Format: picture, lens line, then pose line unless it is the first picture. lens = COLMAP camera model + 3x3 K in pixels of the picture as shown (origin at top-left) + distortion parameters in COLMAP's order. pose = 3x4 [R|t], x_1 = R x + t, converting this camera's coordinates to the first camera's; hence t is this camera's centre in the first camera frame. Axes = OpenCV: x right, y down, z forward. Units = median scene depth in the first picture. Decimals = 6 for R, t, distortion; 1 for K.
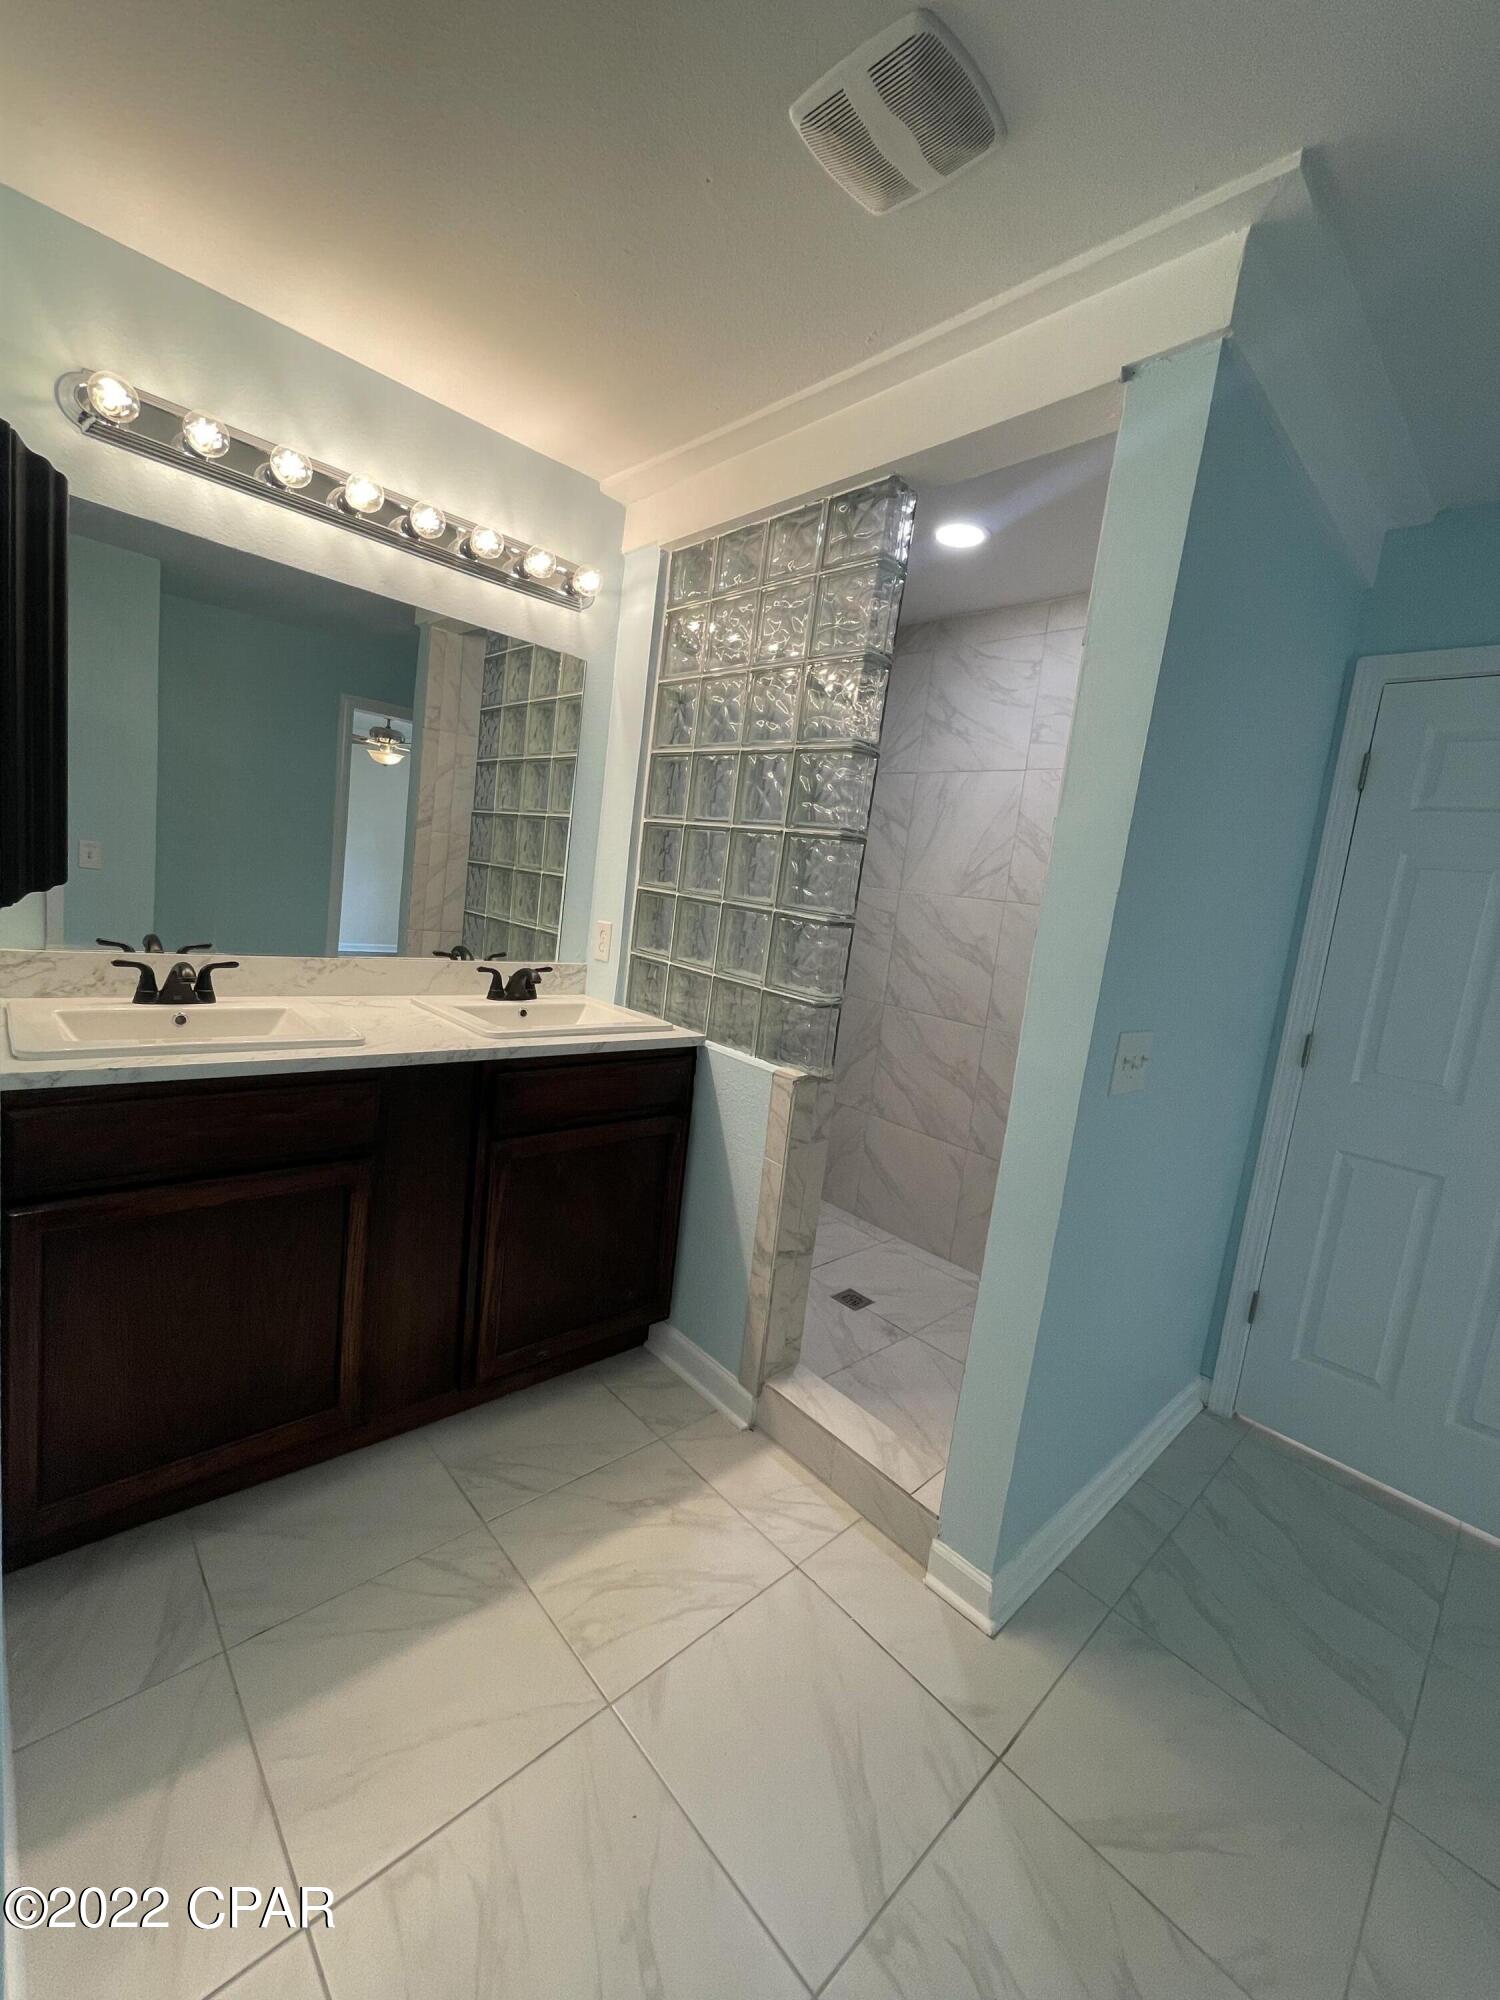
lens RADIAL K [[811.7, 0, 750.0], [0, 811.7, 1000.0], [0, 0, 1]] dist [0.000075, 0.000146]
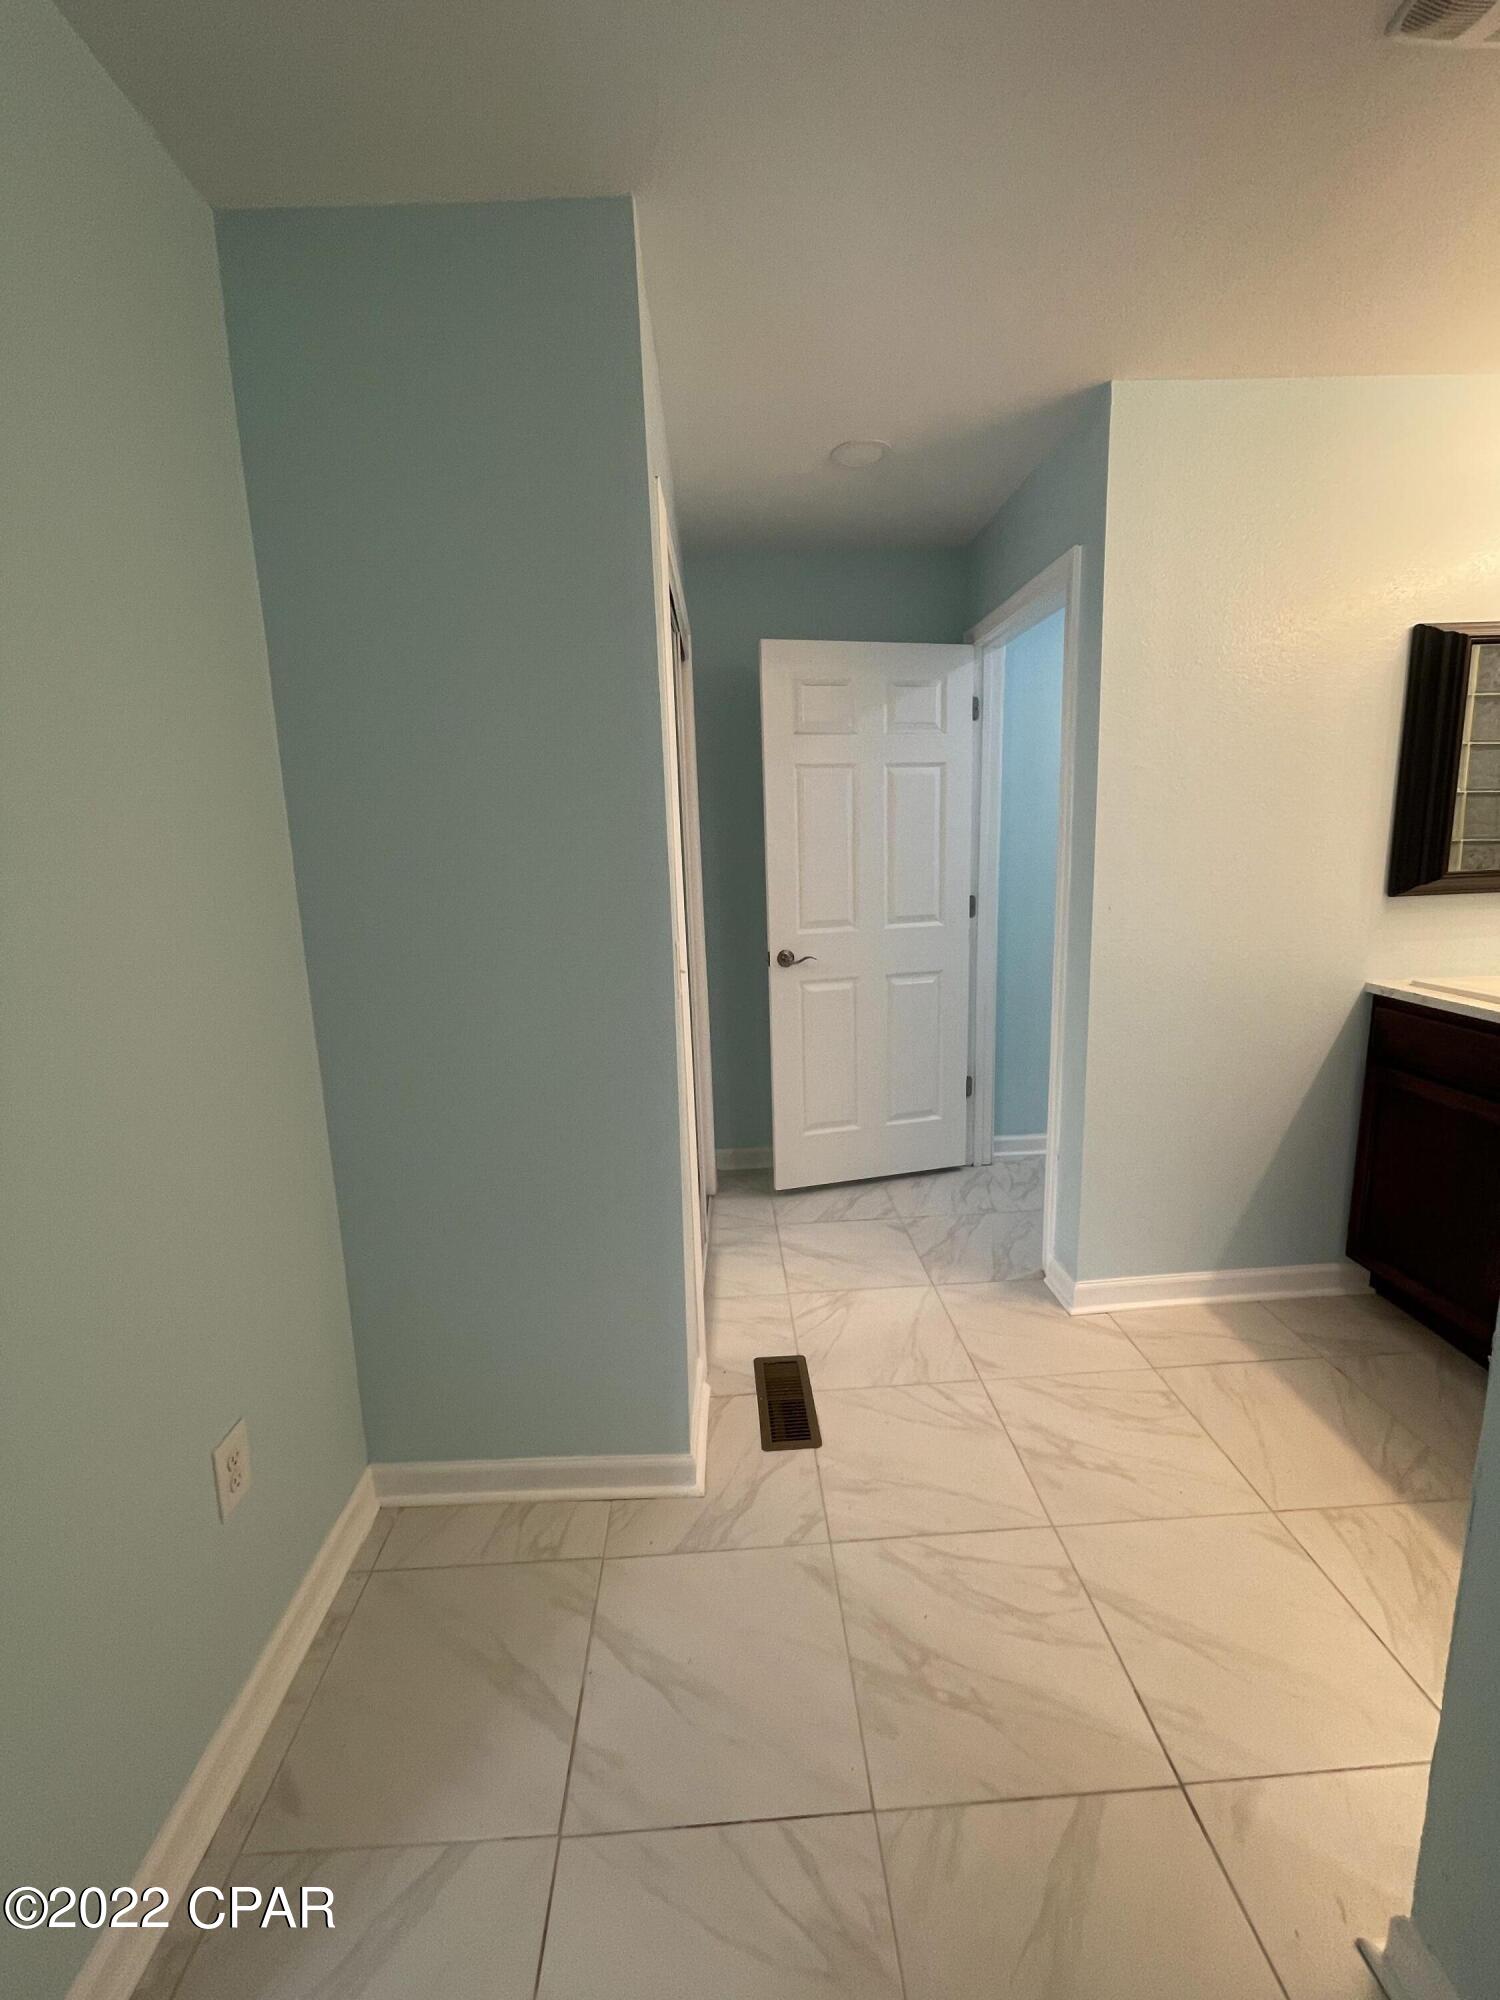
lens RADIAL K [[811.7, 0, 750.0], [0, 811.7, 1000.0], [0, 0, 1]] dist [0.000075, 0.000146]
pose [[-0.657676, 0.048101, -0.751764, 1.342315], [-0.152666, 0.968740, 0.195542, -0.016259], [0.737669, 0.243372, -0.629773, 1.071710]]
